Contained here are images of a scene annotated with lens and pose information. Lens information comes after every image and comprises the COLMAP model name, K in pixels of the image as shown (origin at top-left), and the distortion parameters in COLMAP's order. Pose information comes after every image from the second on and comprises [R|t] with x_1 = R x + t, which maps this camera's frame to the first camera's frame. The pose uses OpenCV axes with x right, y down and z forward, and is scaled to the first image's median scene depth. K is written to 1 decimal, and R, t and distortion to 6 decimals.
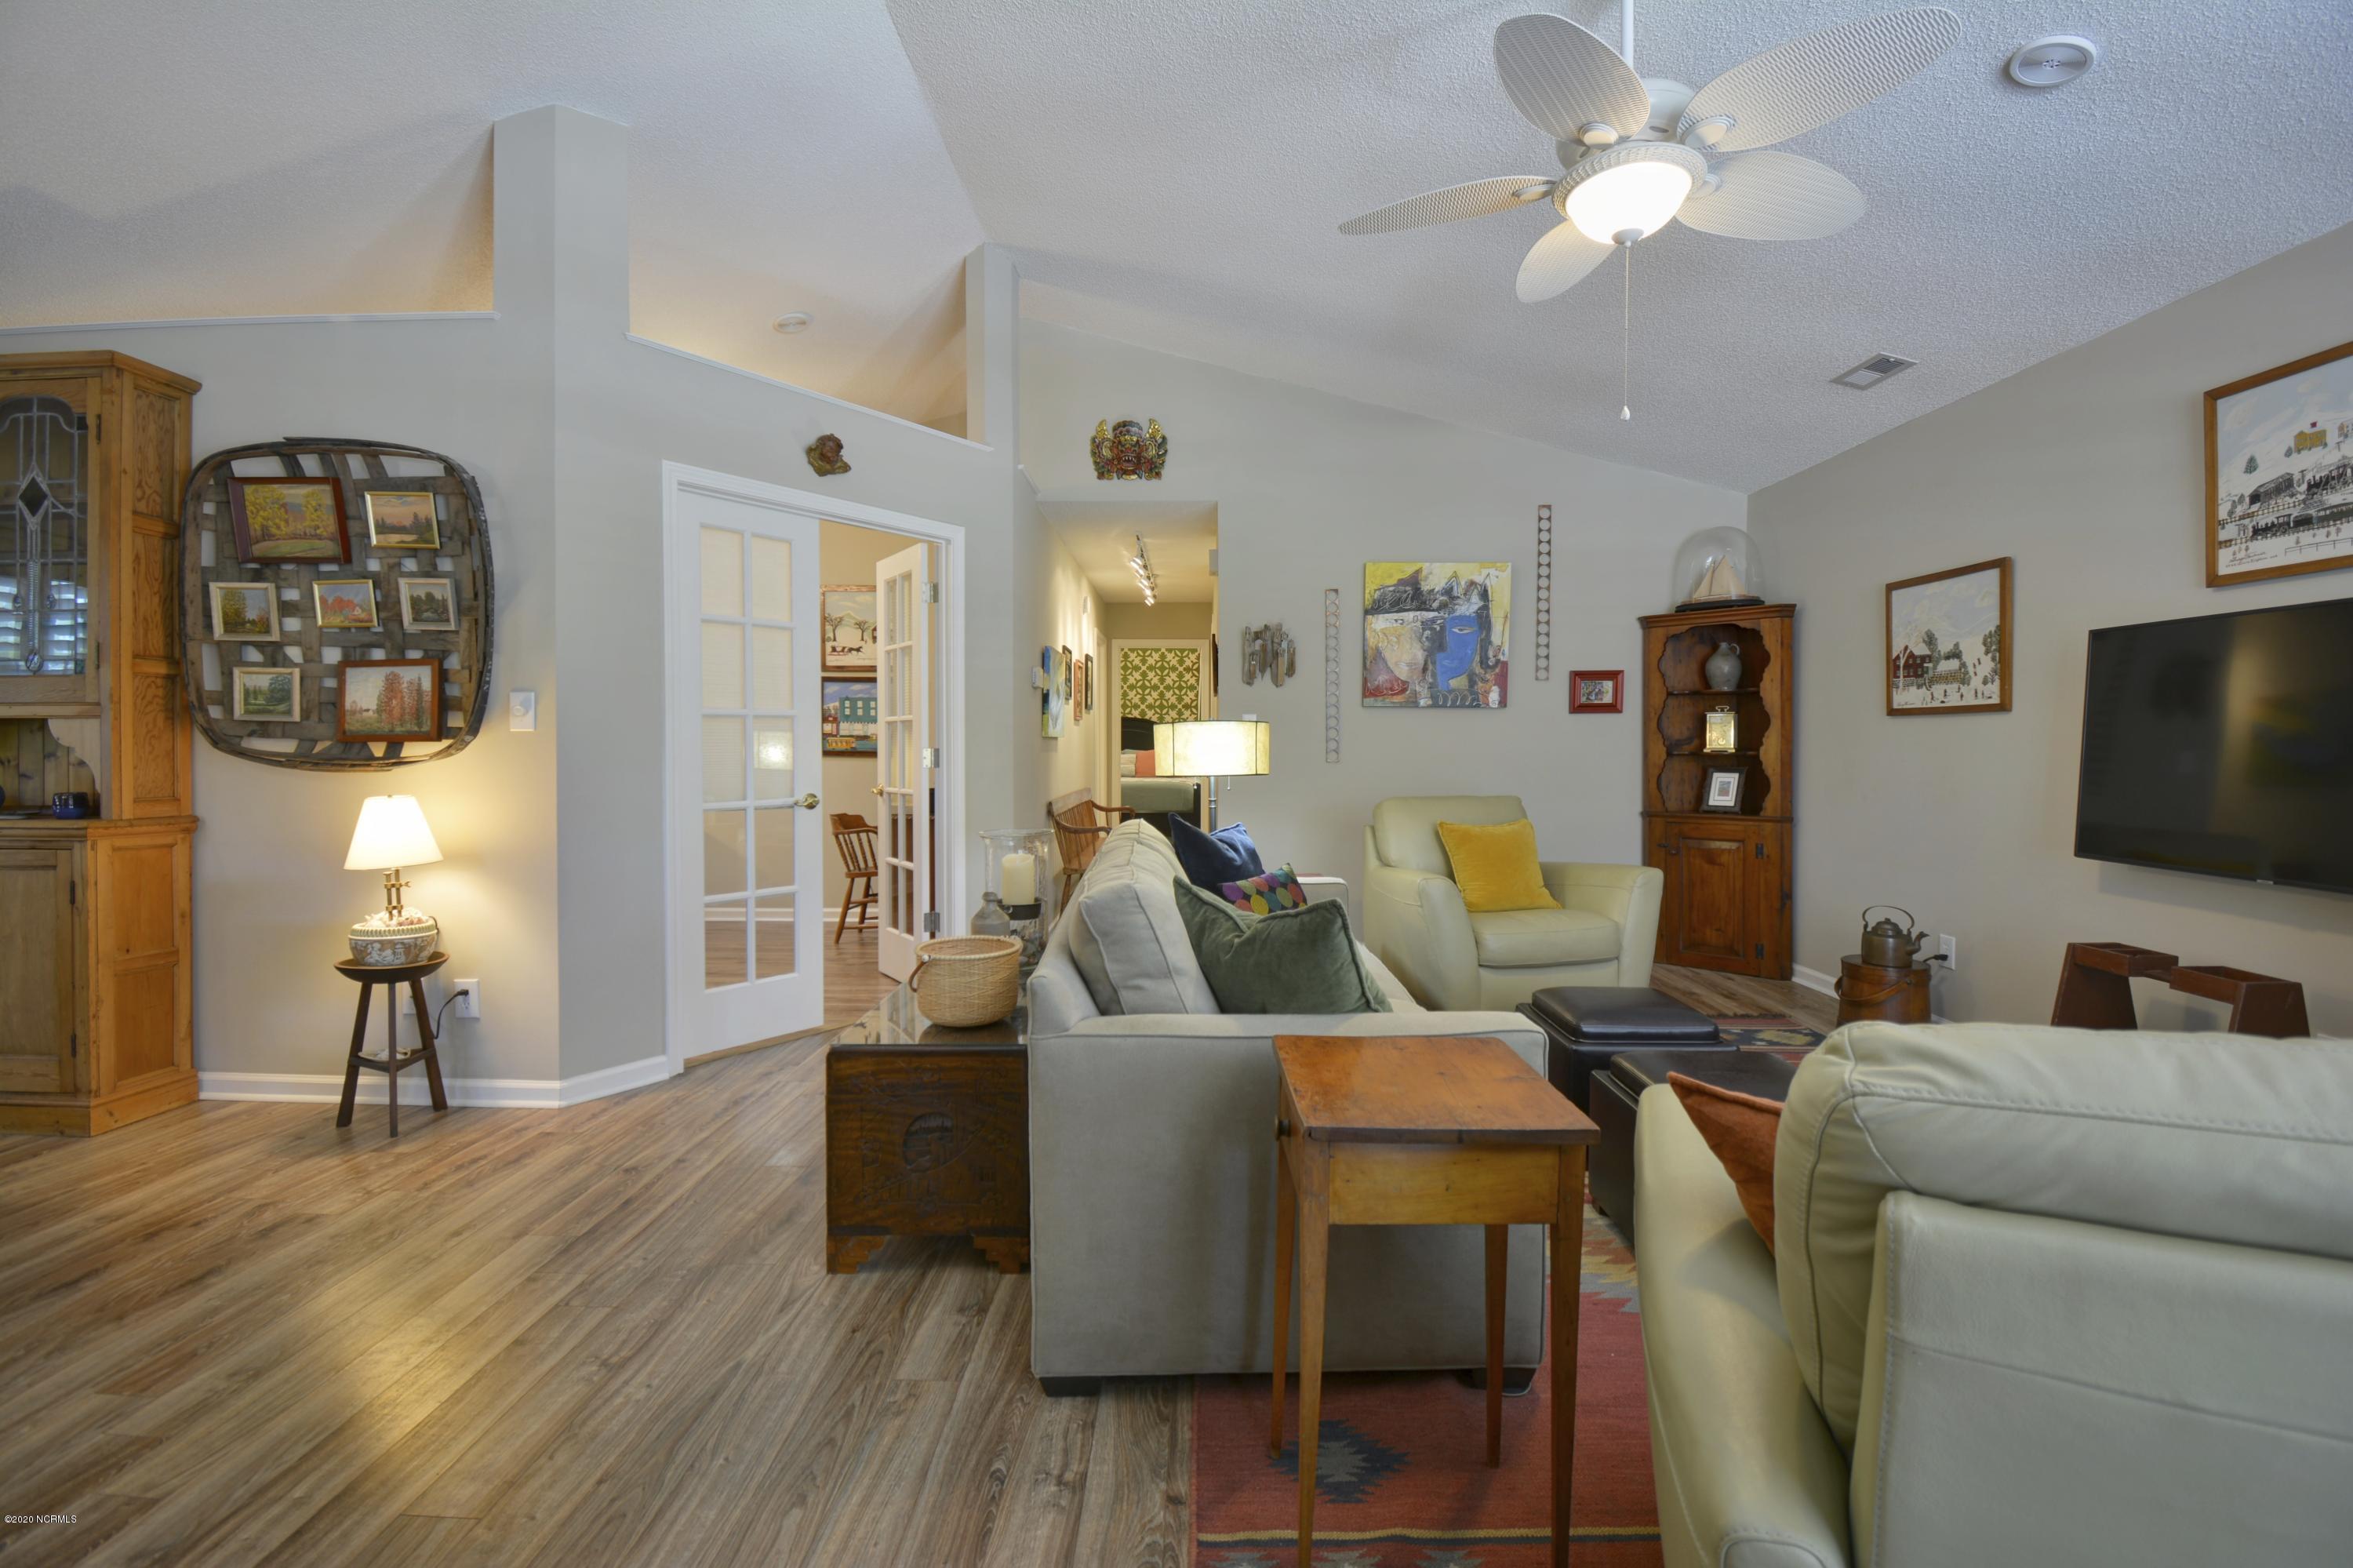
lens RADIAL K [[1035.0, 0, 1180.1], [0, 1035.0, 766.8], [0, 0, 1]] dist [0.007156, -0.019040]
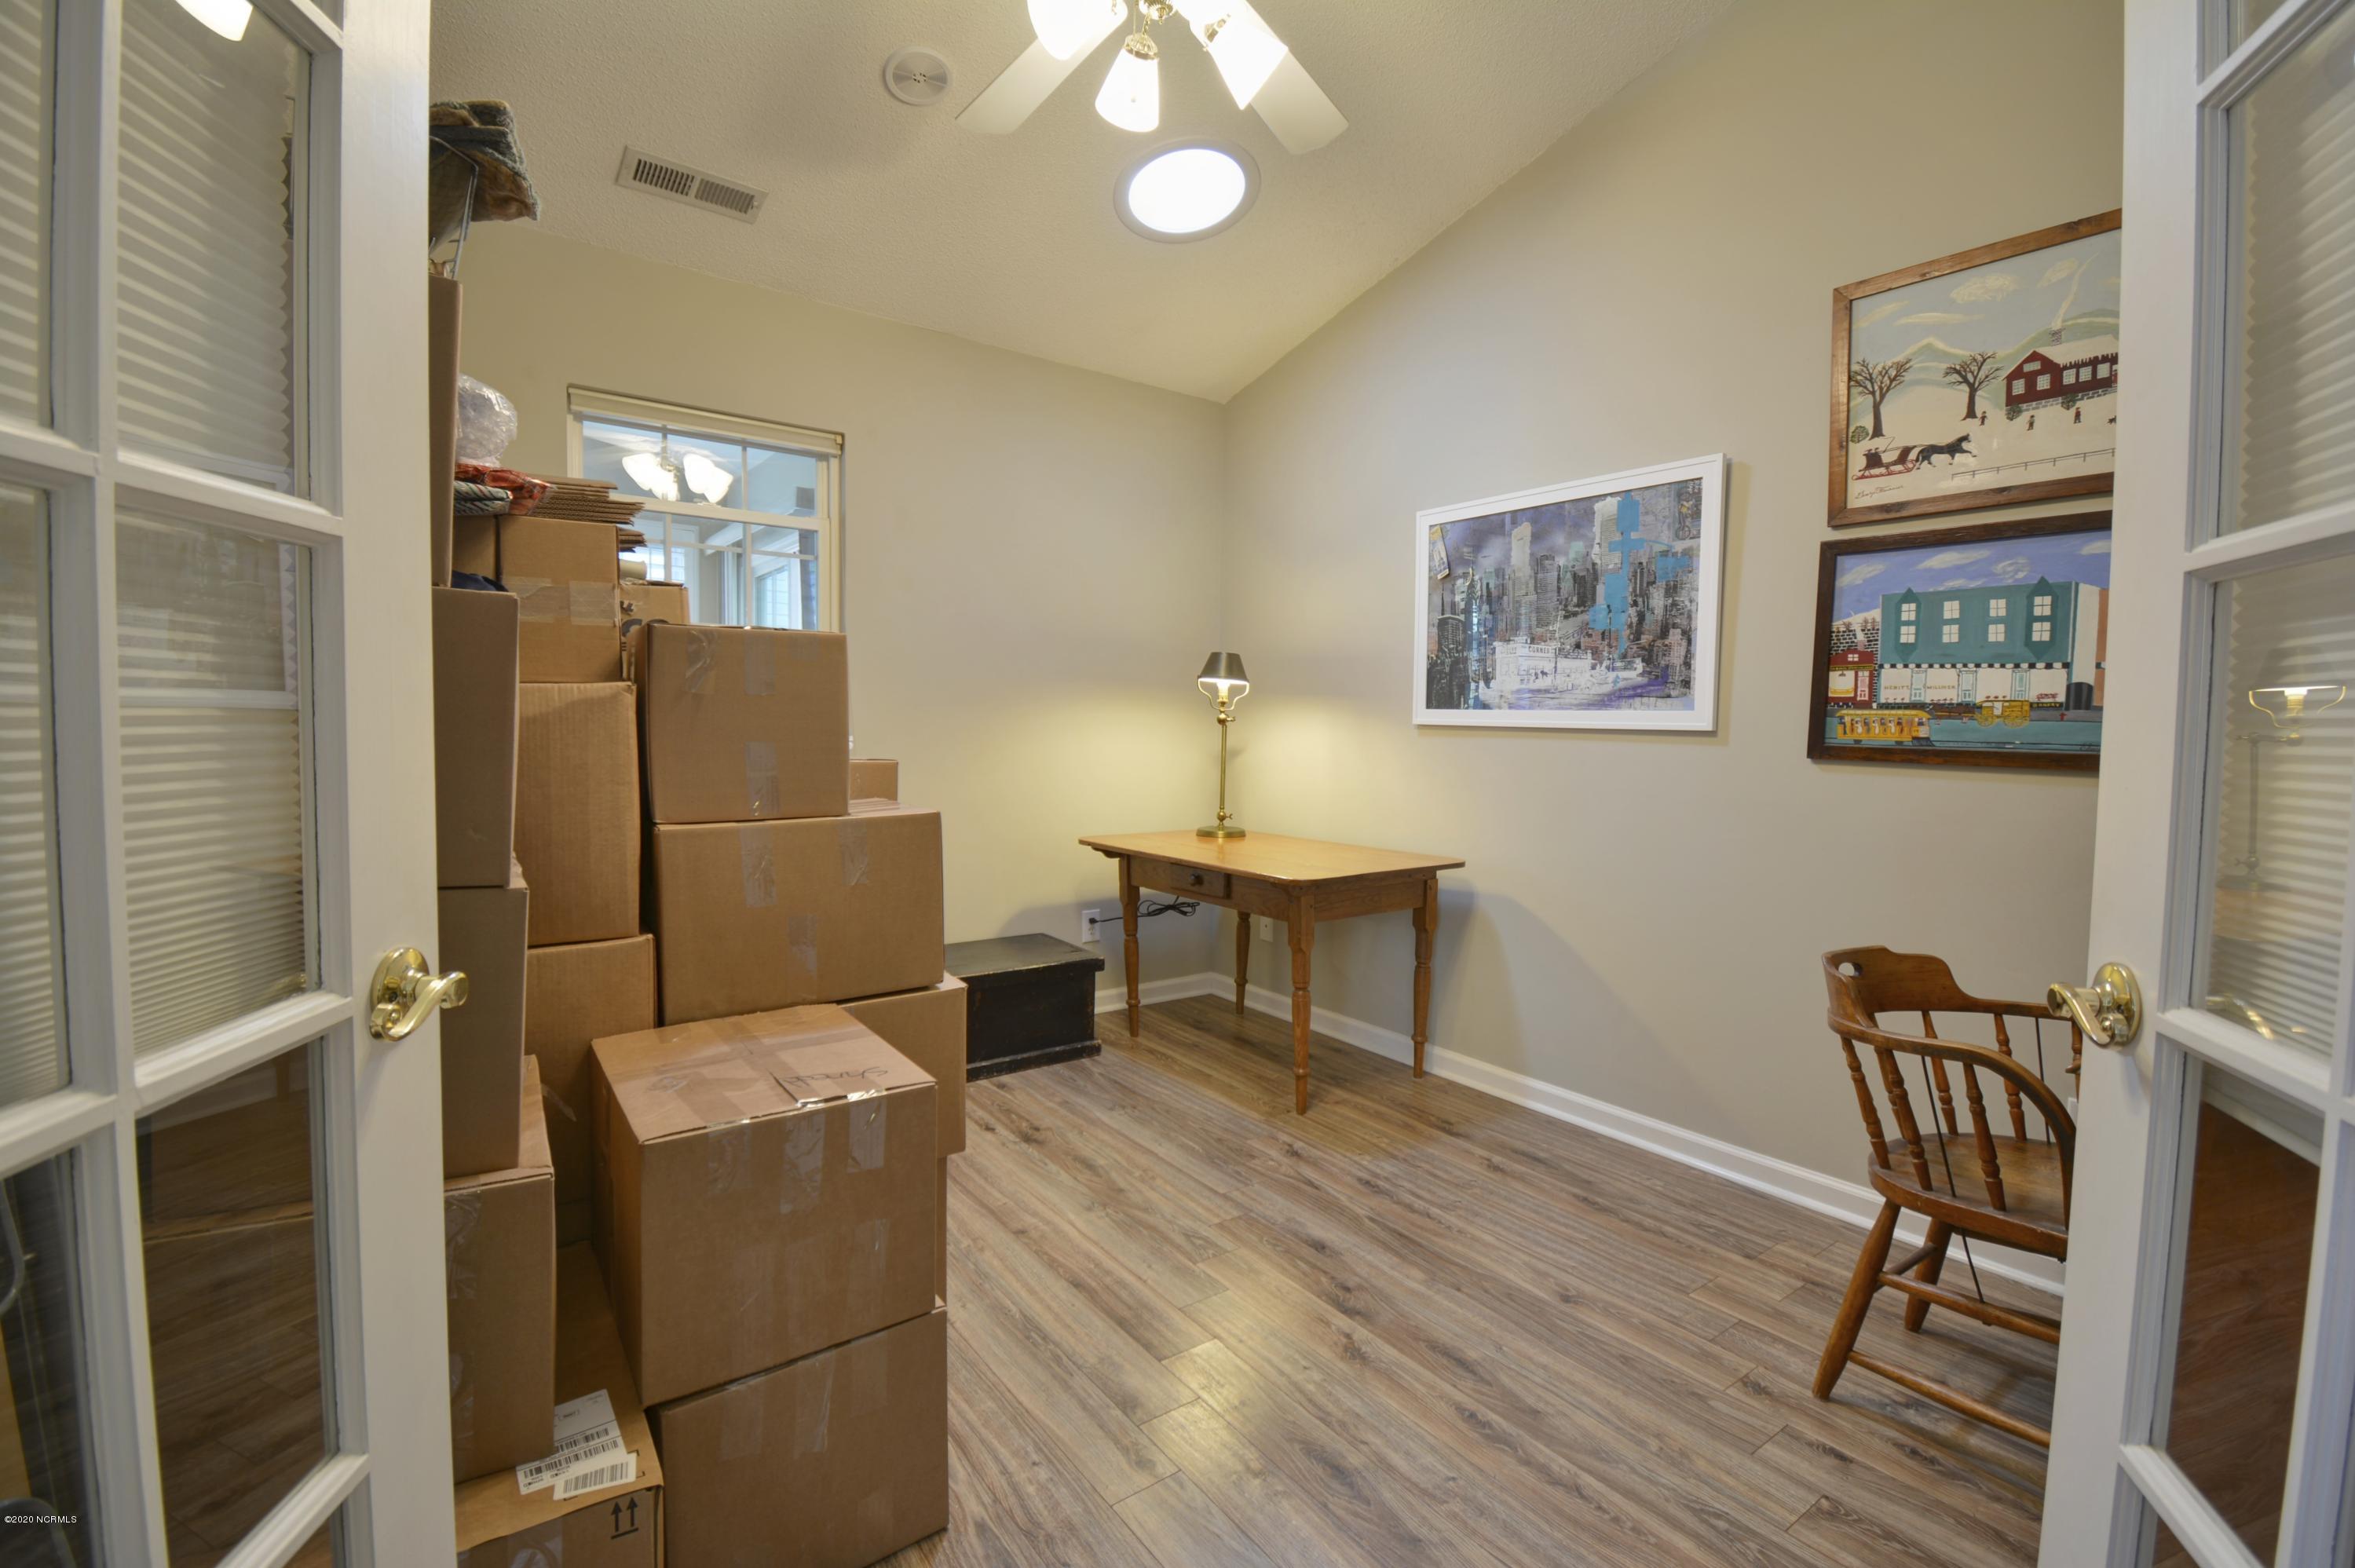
lens RADIAL K [[1035.8, 0, 1170.6], [0, 1035.8, 776.6], [0, 0, 1]] dist [0.007156, -0.019040]
pose [[0.606135, 0.051979, -0.793662, -0.325654], [-0.029157, 0.998644, 0.043137, -0.022696], [0.794828, -0.003006, 0.606828, 0.998931]]
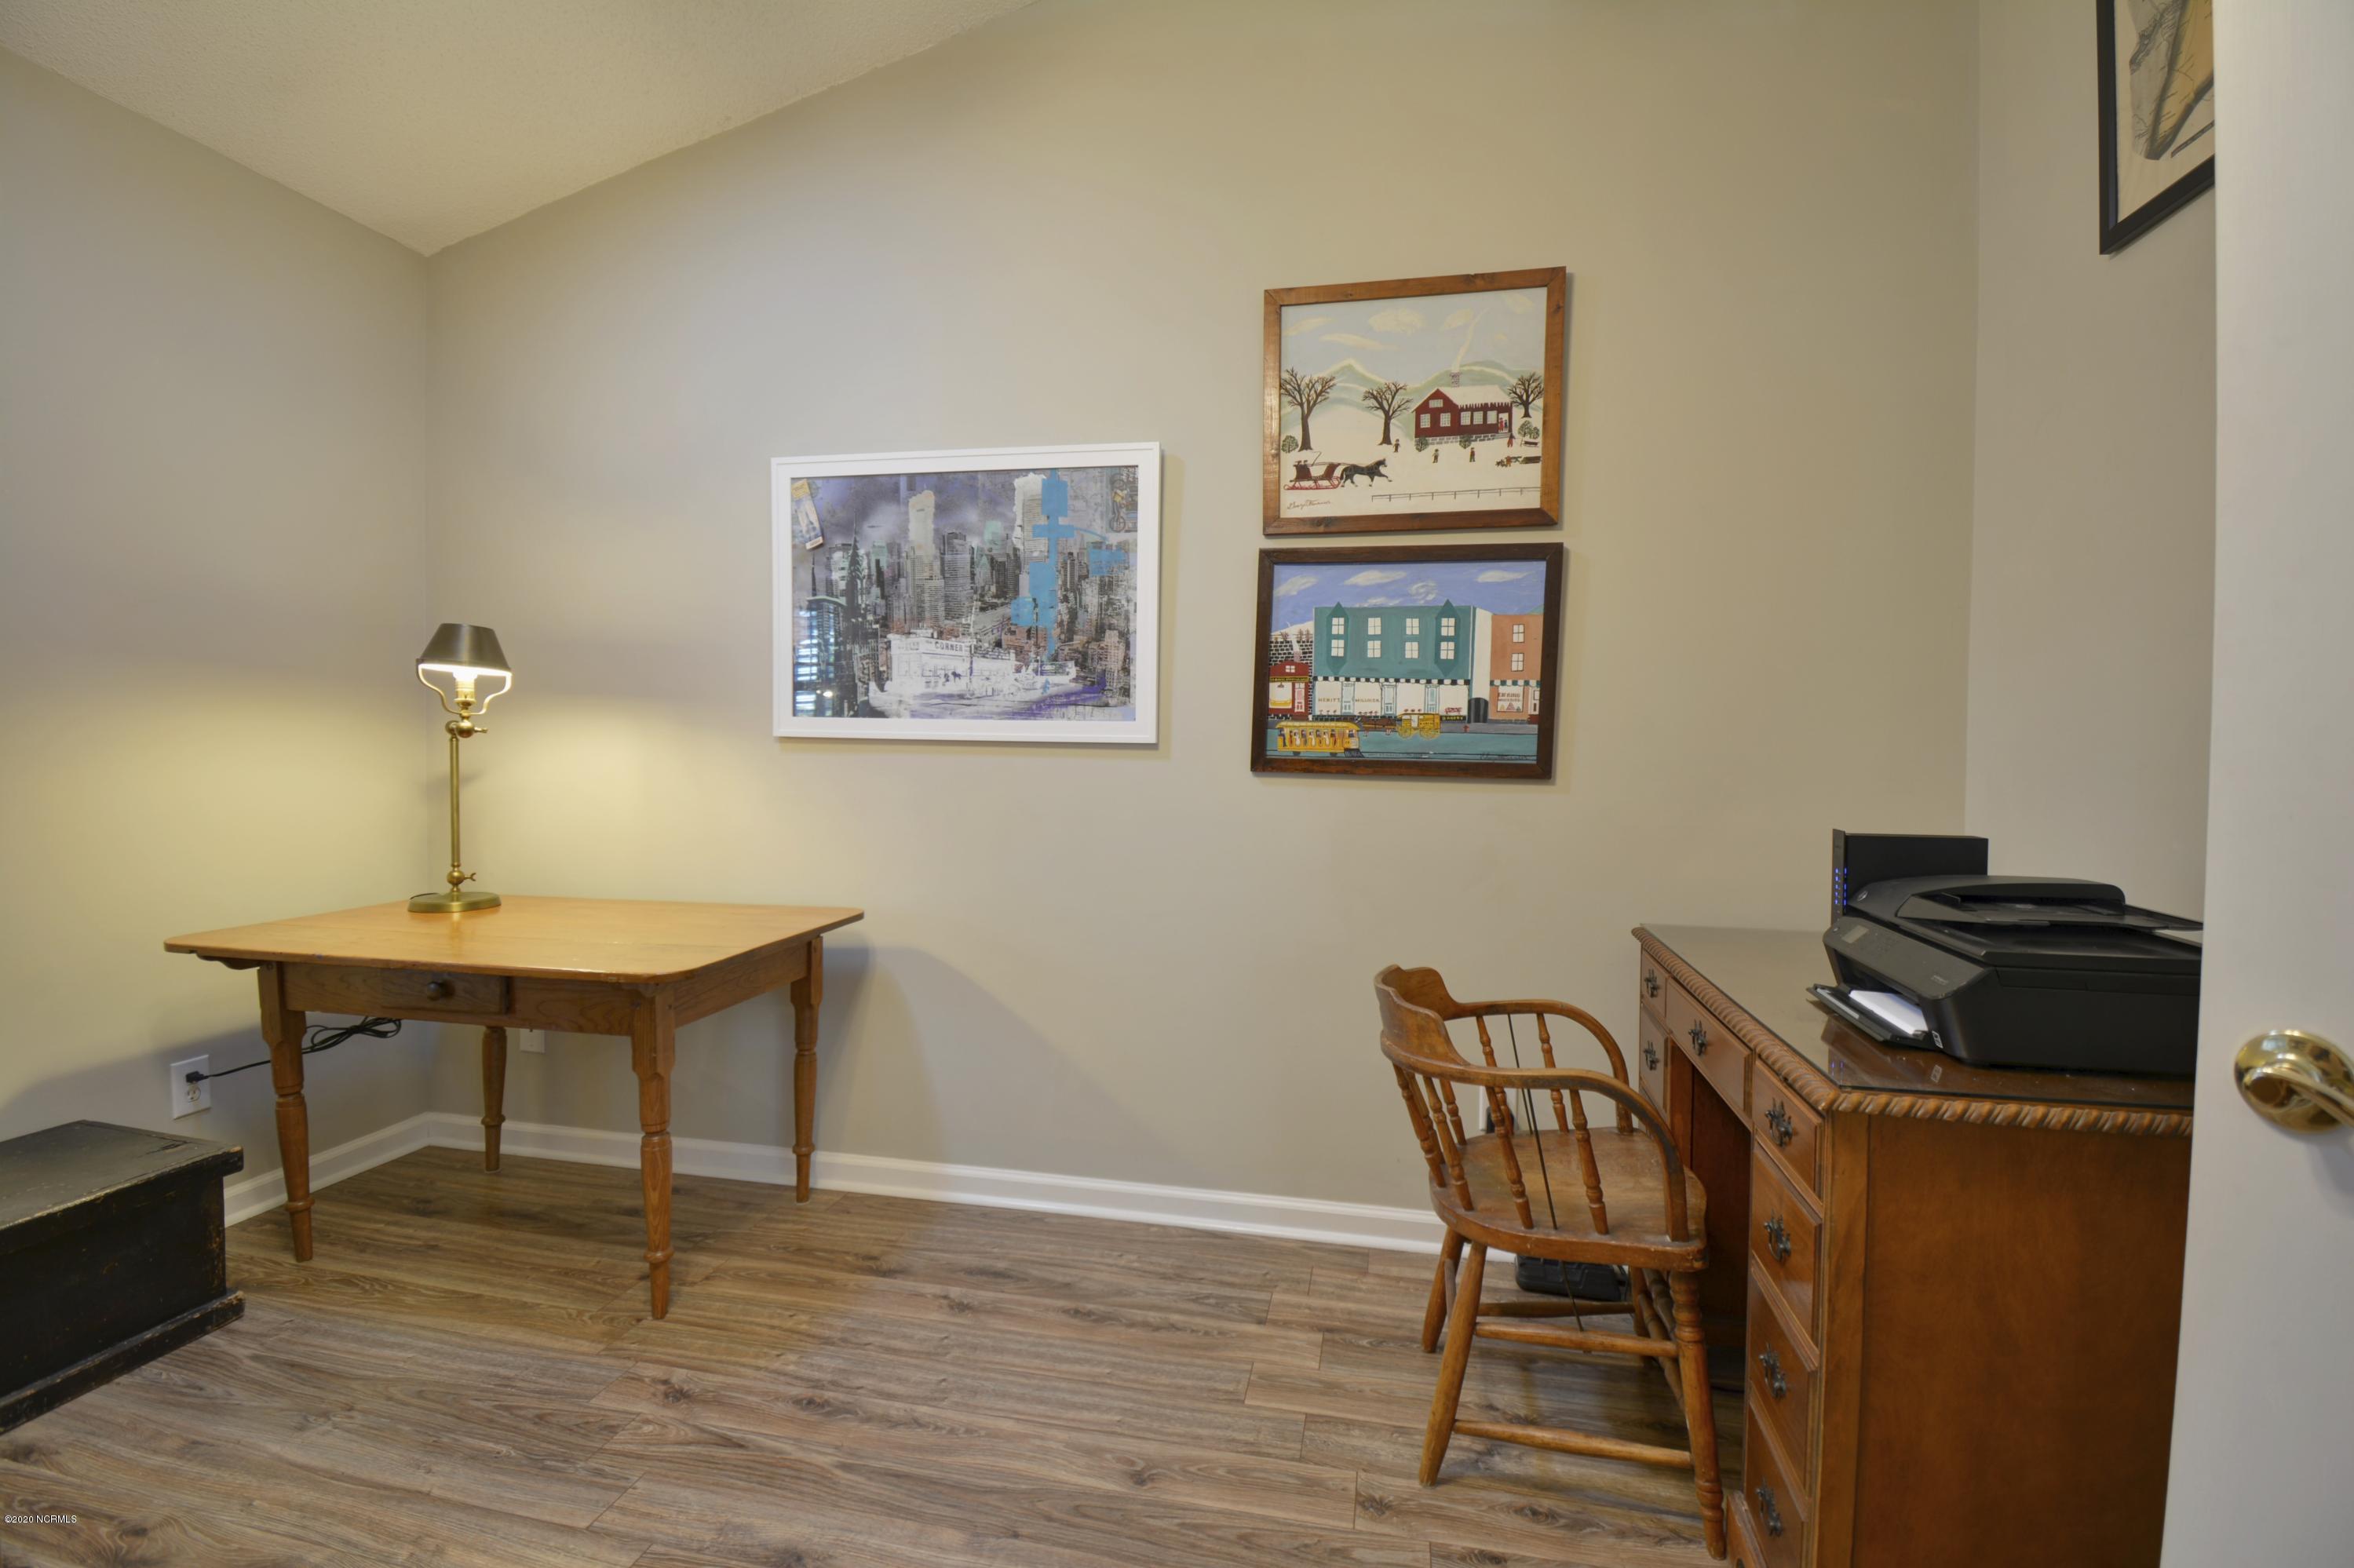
lens RADIAL K [[1035.4, 0, 1185.0], [0, 1035.4, 776.6], [0, 0, 1]] dist [0.007156, -0.019040]
pose [[0.985211, 0.017782, -0.170422, -0.524345], [-0.015613, 0.999779, 0.014058, -0.022972], [0.170635, -0.011190, 0.985271, 1.081997]]
